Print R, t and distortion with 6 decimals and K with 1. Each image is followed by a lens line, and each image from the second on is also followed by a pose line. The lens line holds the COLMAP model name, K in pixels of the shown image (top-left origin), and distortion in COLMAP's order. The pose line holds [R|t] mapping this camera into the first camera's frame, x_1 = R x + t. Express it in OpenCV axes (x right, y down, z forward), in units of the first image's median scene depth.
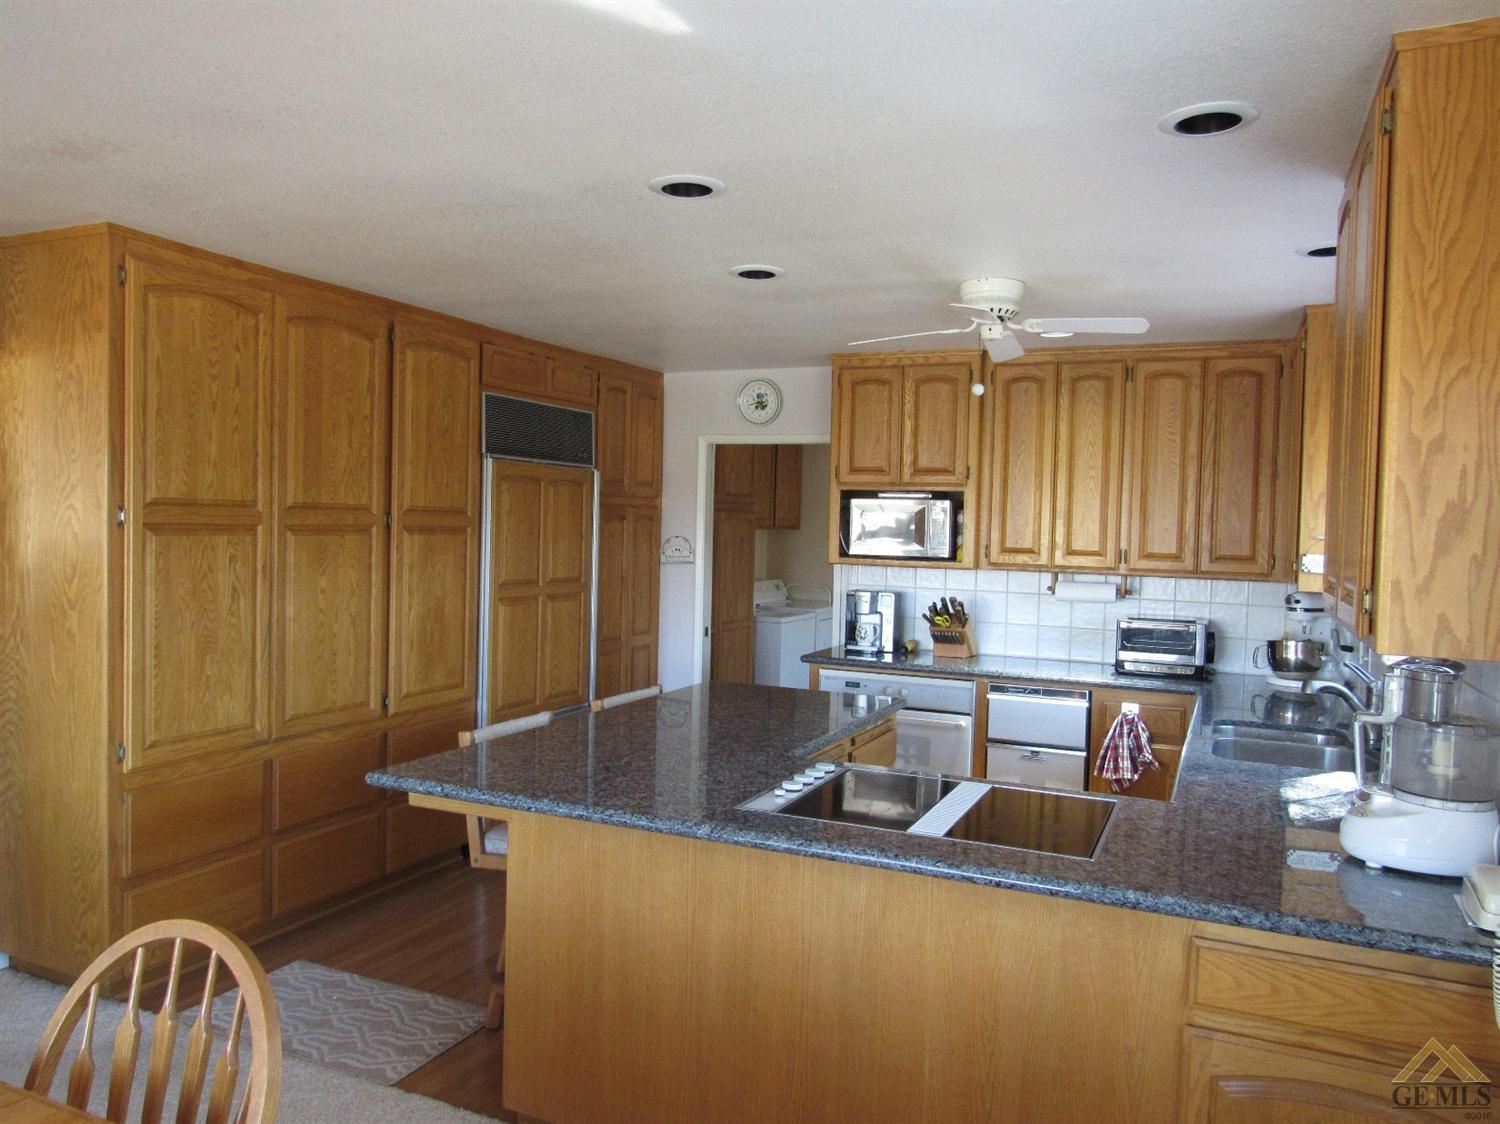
lens RADIAL K [[1089.2, 0, 751.8], [0, 1089.2, 553.0], [0, 0, 1]] dist [-0.024046, 0.014408]
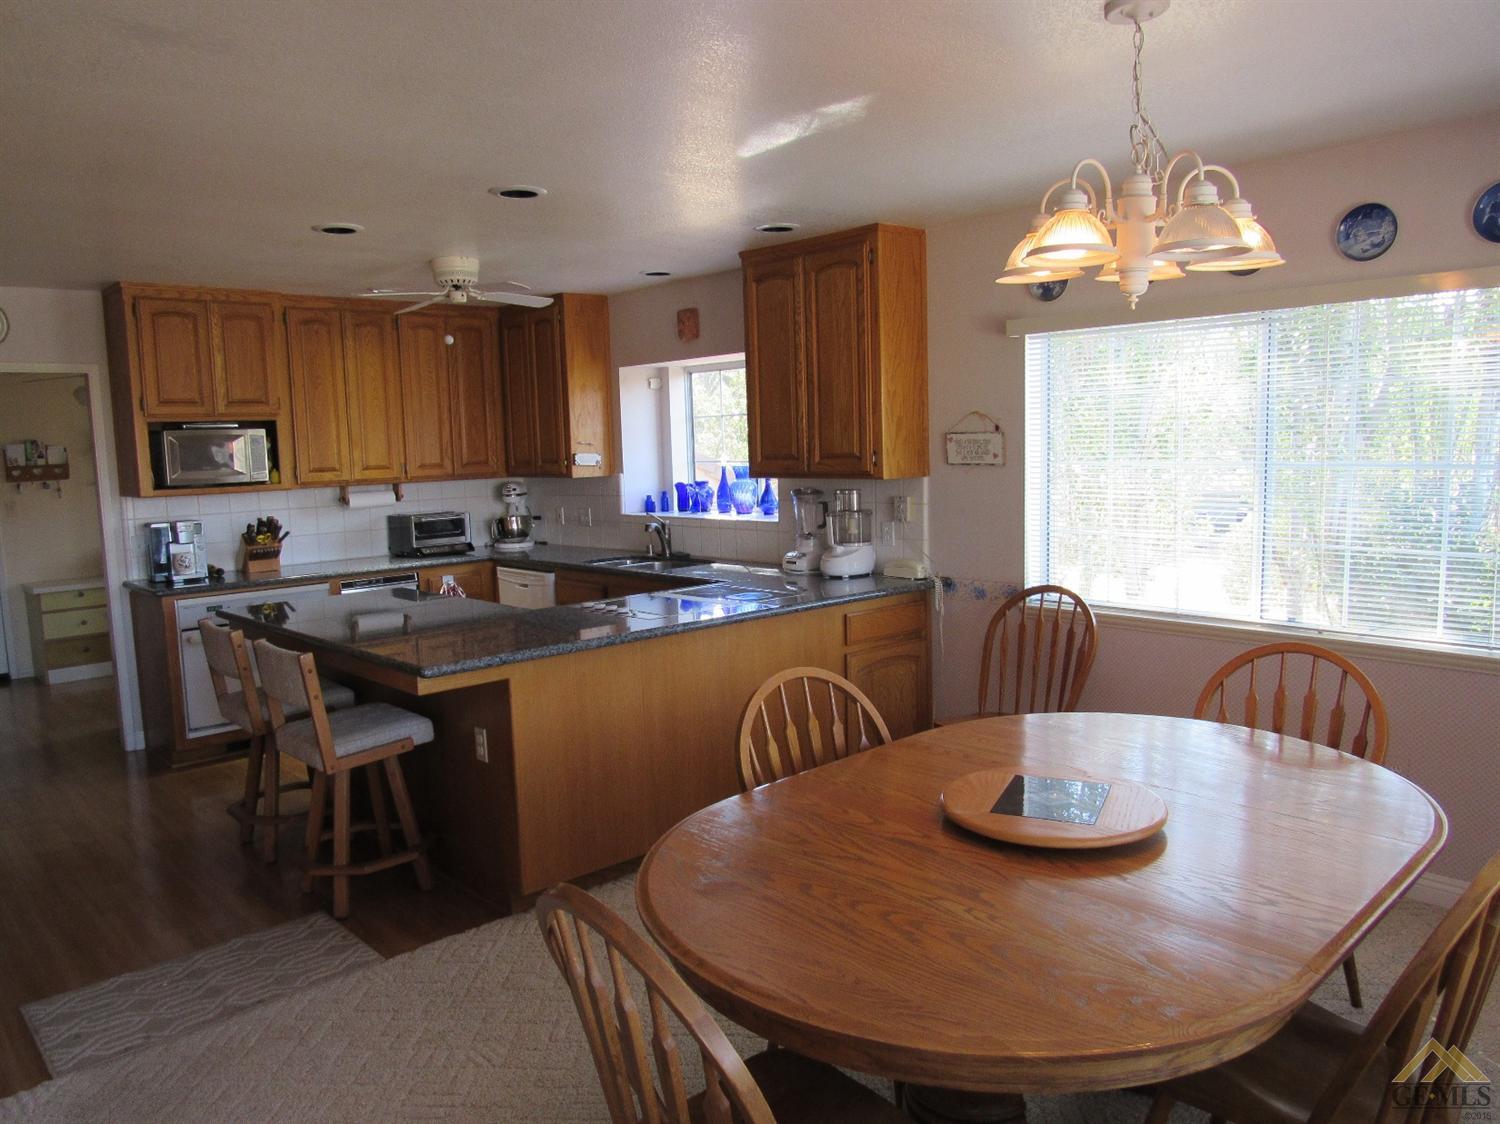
lens RADIAL K [[1089.2, 0, 751.8], [0, 1089.2, 553.0], [0, 0, 1]] dist [-0.024046, 0.014408]
pose [[0.393188, -0.134062, 0.909632, -0.651928], [0.071190, 0.990782, 0.115250, -0.015227], [-0.916698, 0.019442, 0.399108, 0.112206]]
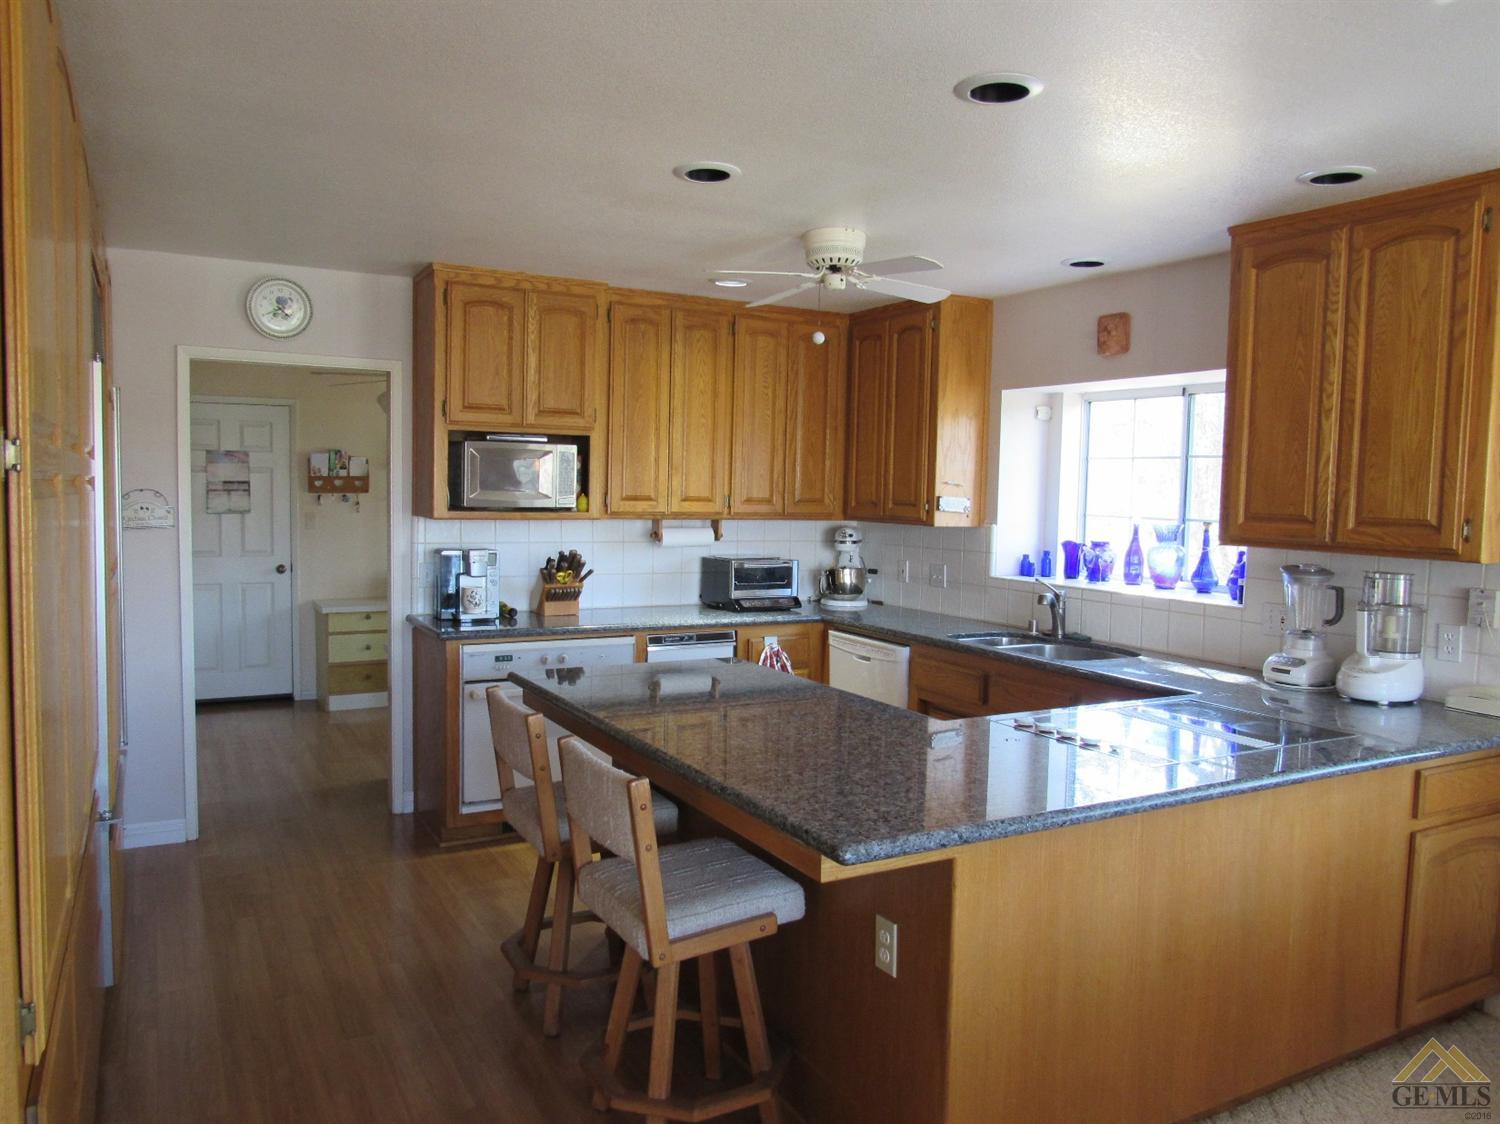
lens RADIAL K [[1089.2, 0, 751.8], [0, 1089.2, 553.0], [0, 0, 1]] dist [-0.024046, 0.014408]
pose [[0.597946, -0.062419, 0.799103, -0.477367], [0.018800, 0.997781, 0.063871, -0.013576], [-0.801316, -0.023168, 0.597792, 0.335534]]
